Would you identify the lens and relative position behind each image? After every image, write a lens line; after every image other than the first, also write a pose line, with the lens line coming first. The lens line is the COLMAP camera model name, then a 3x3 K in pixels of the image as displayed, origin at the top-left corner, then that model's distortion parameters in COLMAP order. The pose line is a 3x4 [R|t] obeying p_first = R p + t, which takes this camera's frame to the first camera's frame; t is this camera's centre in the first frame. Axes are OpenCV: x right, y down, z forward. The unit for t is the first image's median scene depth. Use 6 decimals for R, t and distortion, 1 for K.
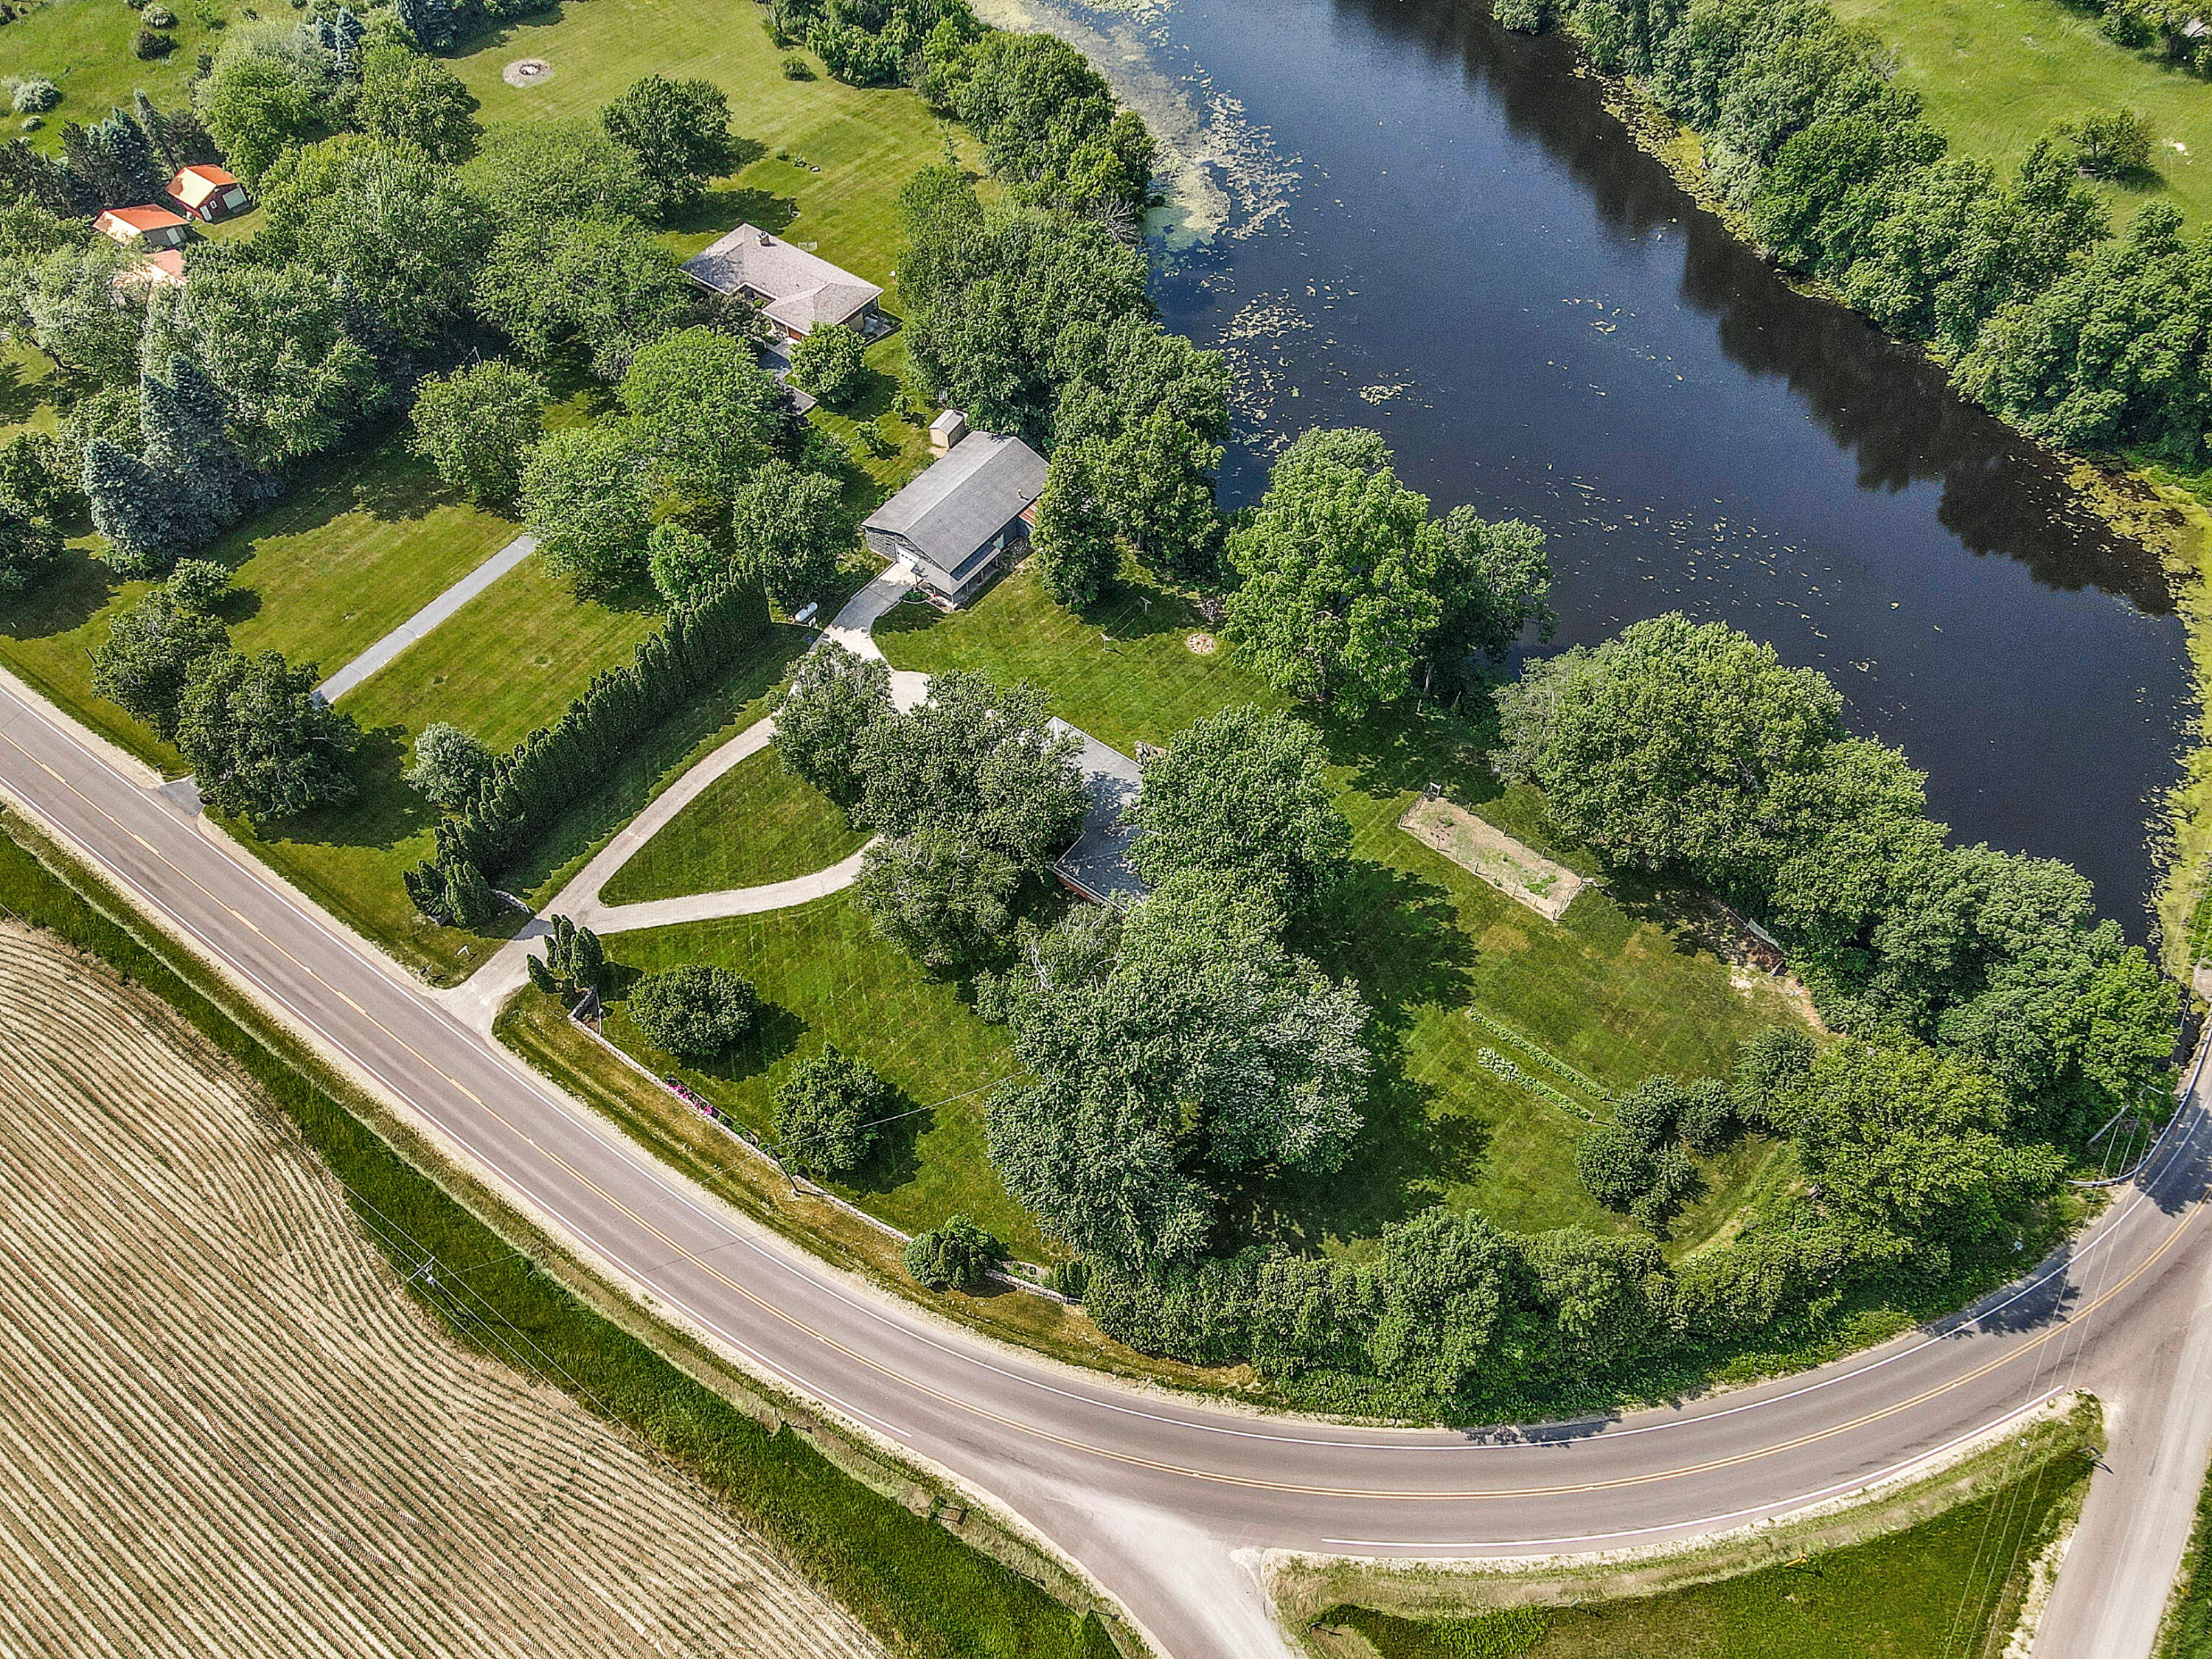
lens RADIAL K [[1632.0, 0, 1105.2], [0, 1632.0, 810.2], [0, 0, 1]] dist [0.005069, 0.010699]
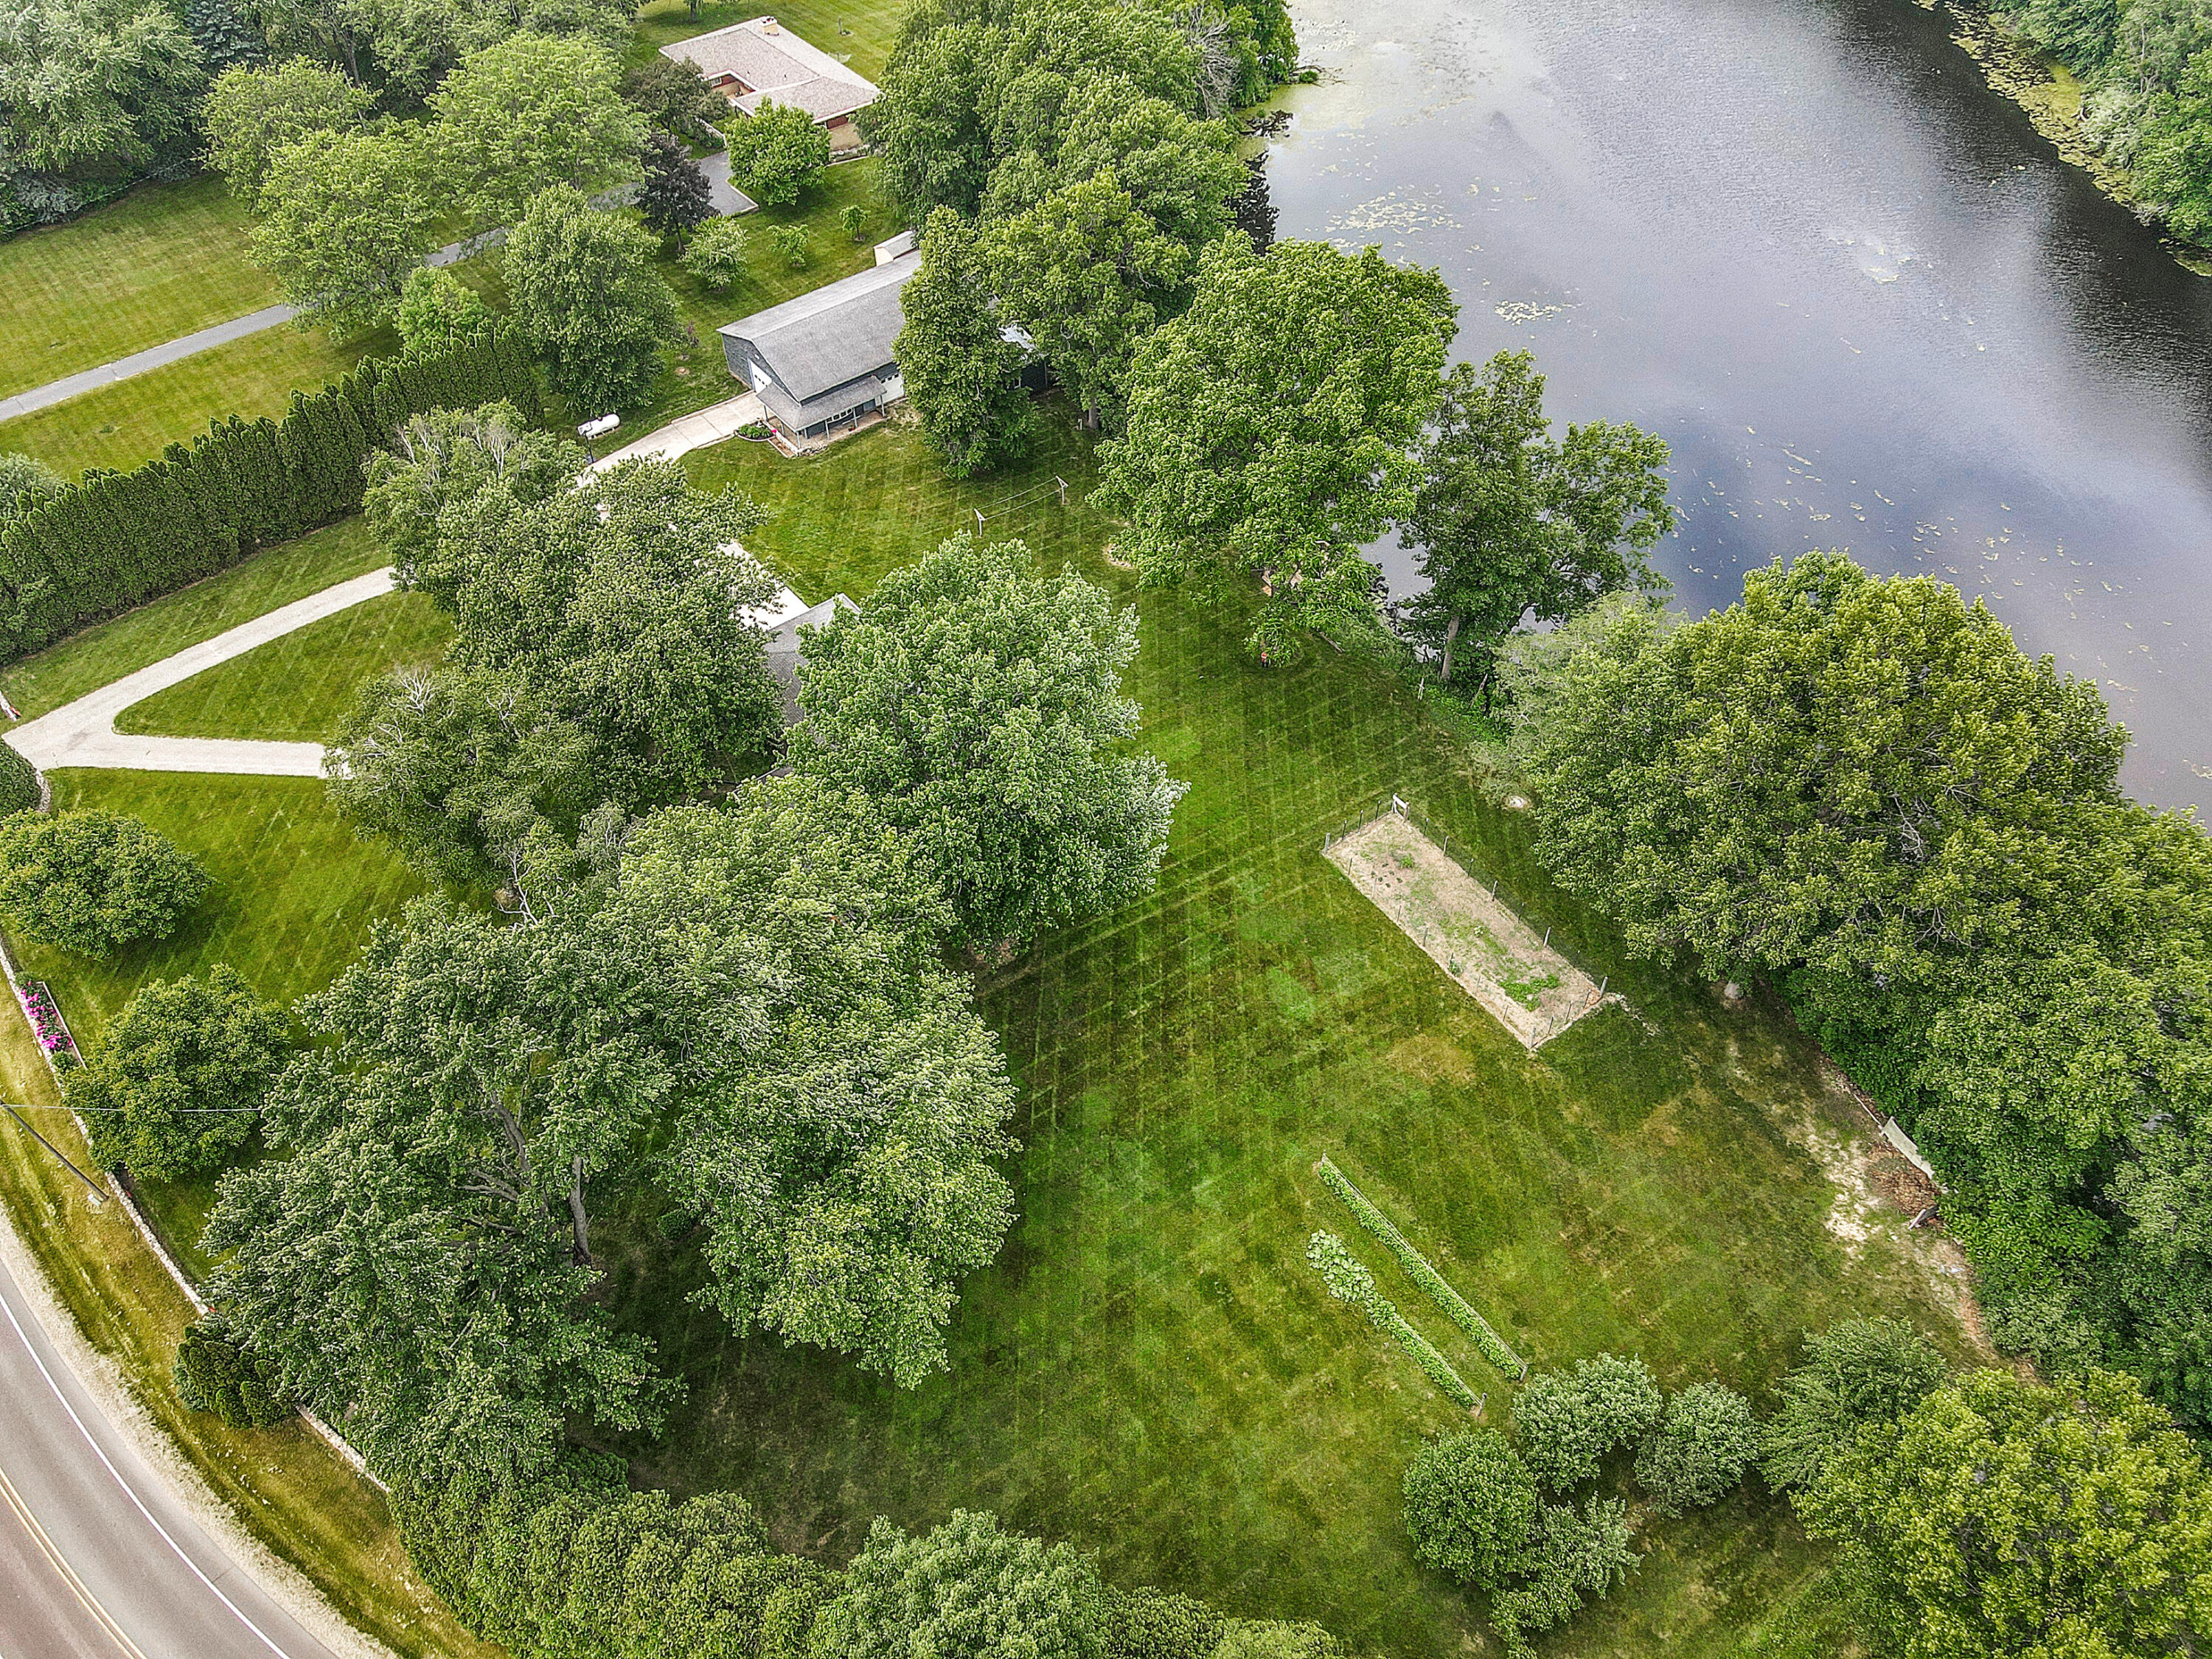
lens RADIAL K [[1655.7, 0, 1079.3], [0, 1655.7, 793.5], [0, 0, 1]] dist [0.009897, 0.001515]
pose [[0.965562, 0.182533, -0.185398, 0.228099], [-0.198067, 0.977765, -0.068889, 0.055409], [0.168701, 0.103238, 0.980246, 0.419937]]
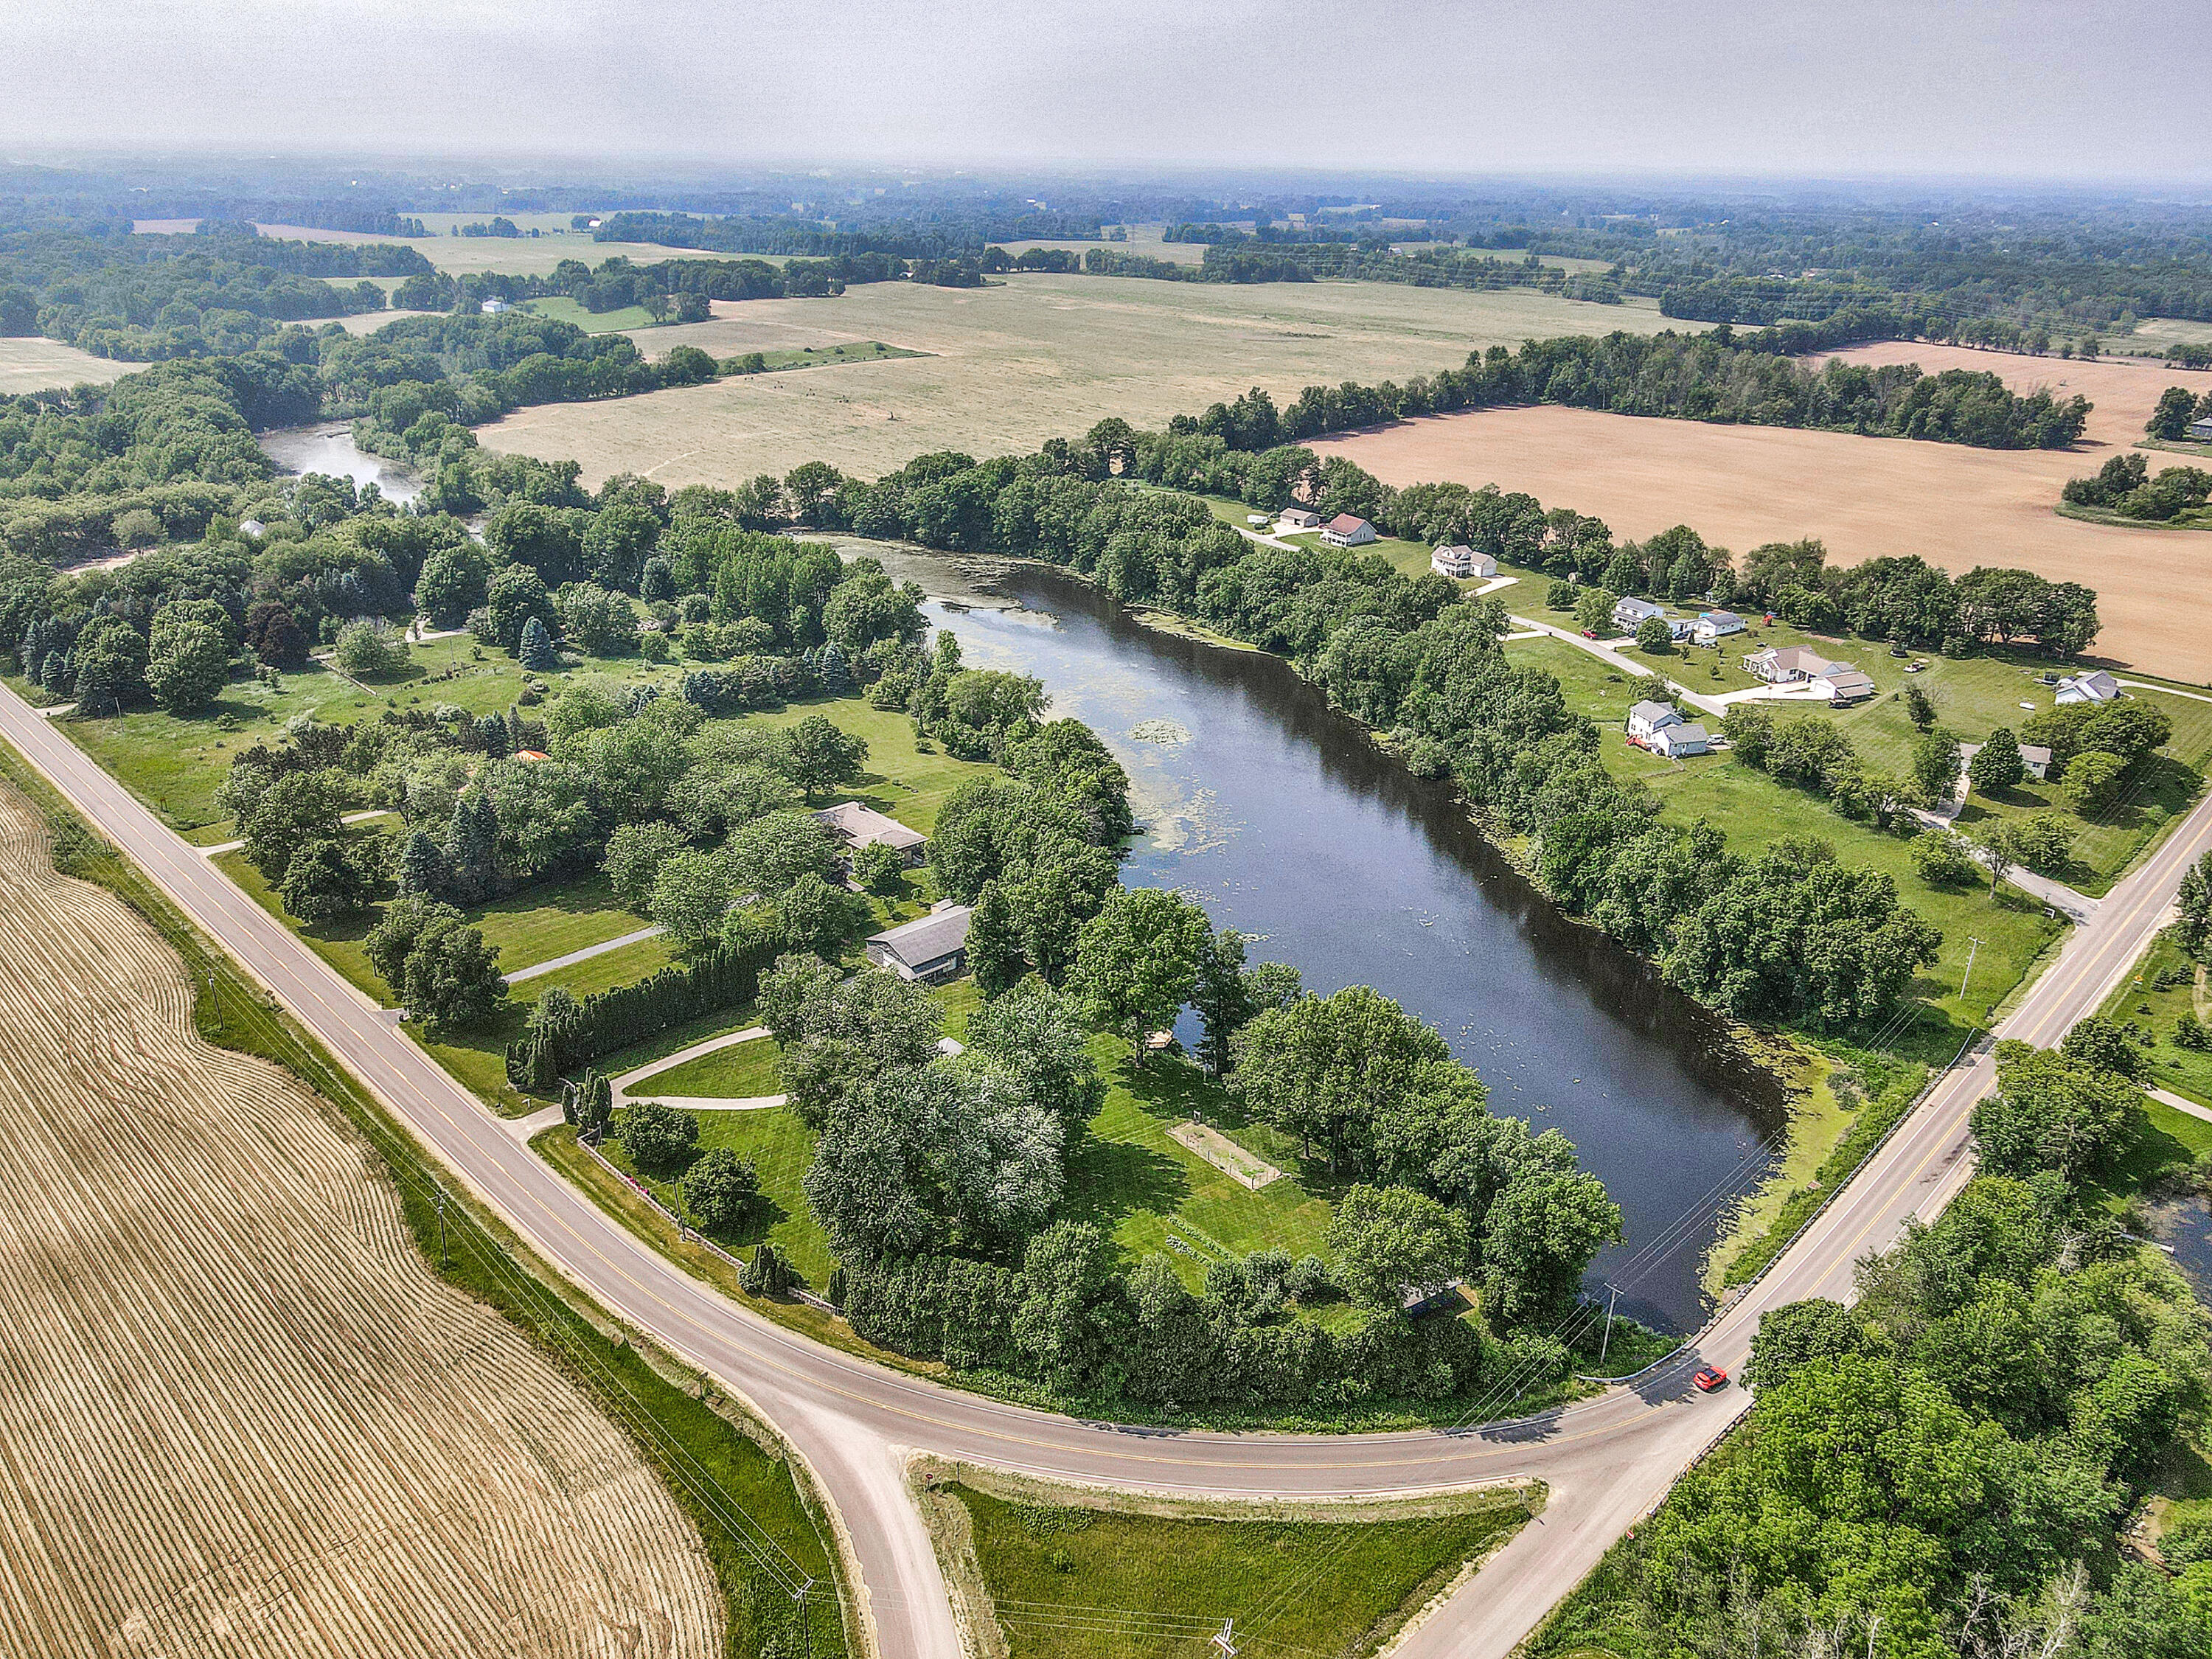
lens RADIAL K [[1568.0, 0, 1106.0], [0, 1568.0, 829.5], [0, 0, 1]] dist [0.003204, 0.006884]
pose [[0.985938, 0.098722, -0.134834, 0.323912], [-0.151822, 0.866314, -0.475868, 0.498740], [0.069830, 0.489647, 0.869120, -0.372090]]
